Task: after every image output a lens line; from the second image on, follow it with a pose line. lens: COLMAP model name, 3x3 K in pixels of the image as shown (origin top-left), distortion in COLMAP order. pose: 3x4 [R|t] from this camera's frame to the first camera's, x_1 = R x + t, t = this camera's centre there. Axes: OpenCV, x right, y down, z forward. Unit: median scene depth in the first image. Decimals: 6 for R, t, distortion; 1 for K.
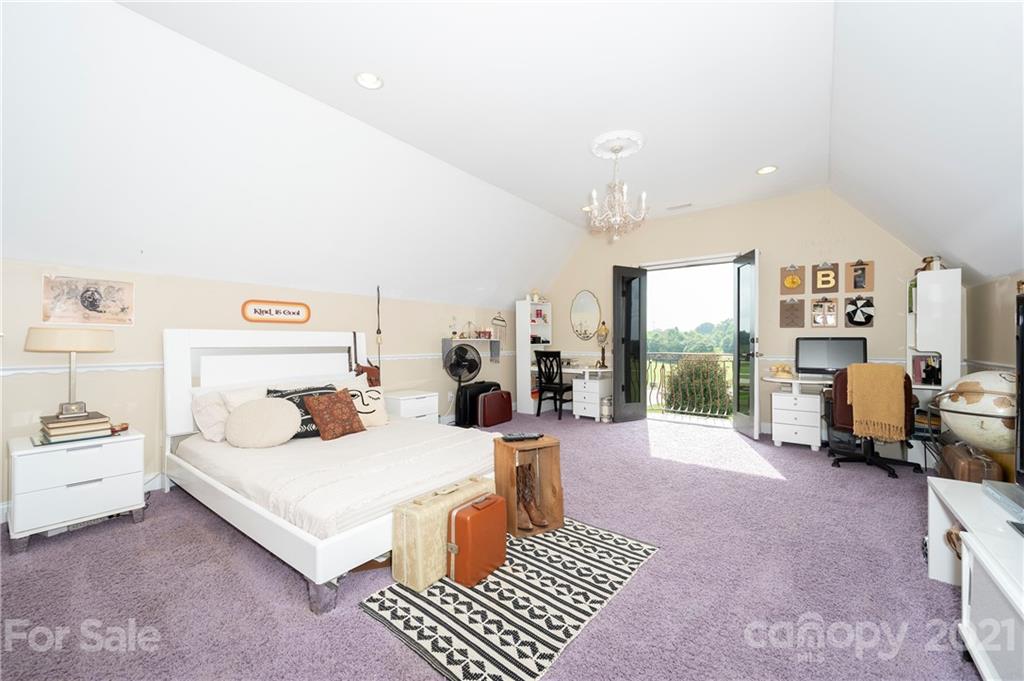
lens RADIAL K [[412.9, 0, 512.1], [0, 412.9, 338.8], [0, 0, 1]] dist [-0.000900, 0.000891]
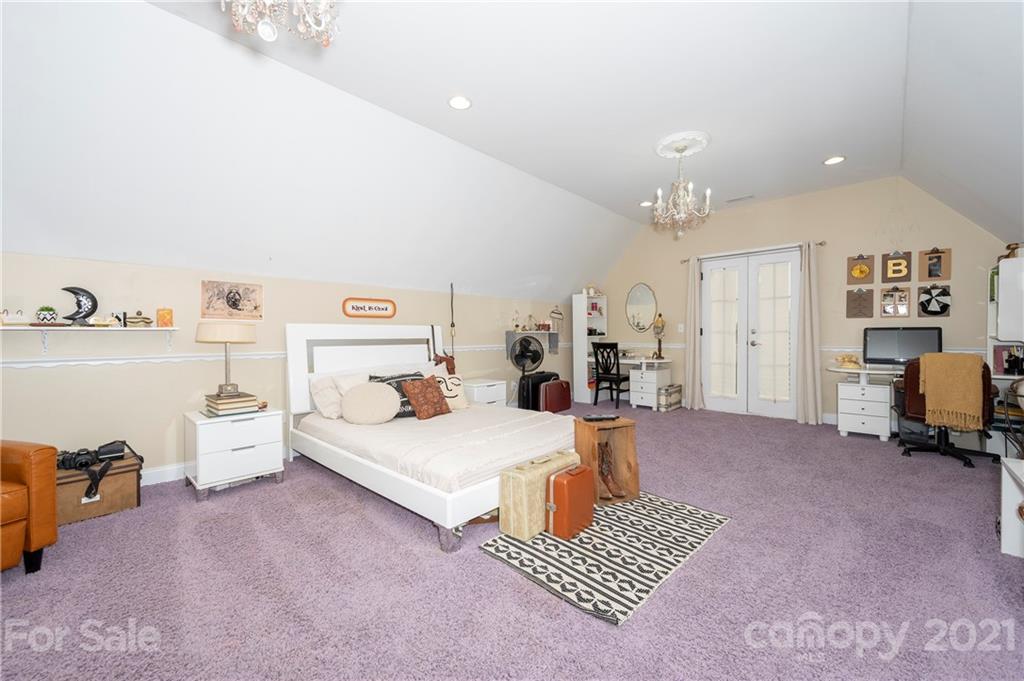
lens RADIAL K [[412.9, 0, 511.6], [0, 412.9, 338.6], [0, 0, 1]] dist [-0.000900, 0.000891]
pose [[0.994972, -0.004144, -0.100069, -0.083934], [0.005716, 0.999865, 0.015419, 0.004415], [0.099991, -0.015914, 0.994861, -0.108969]]
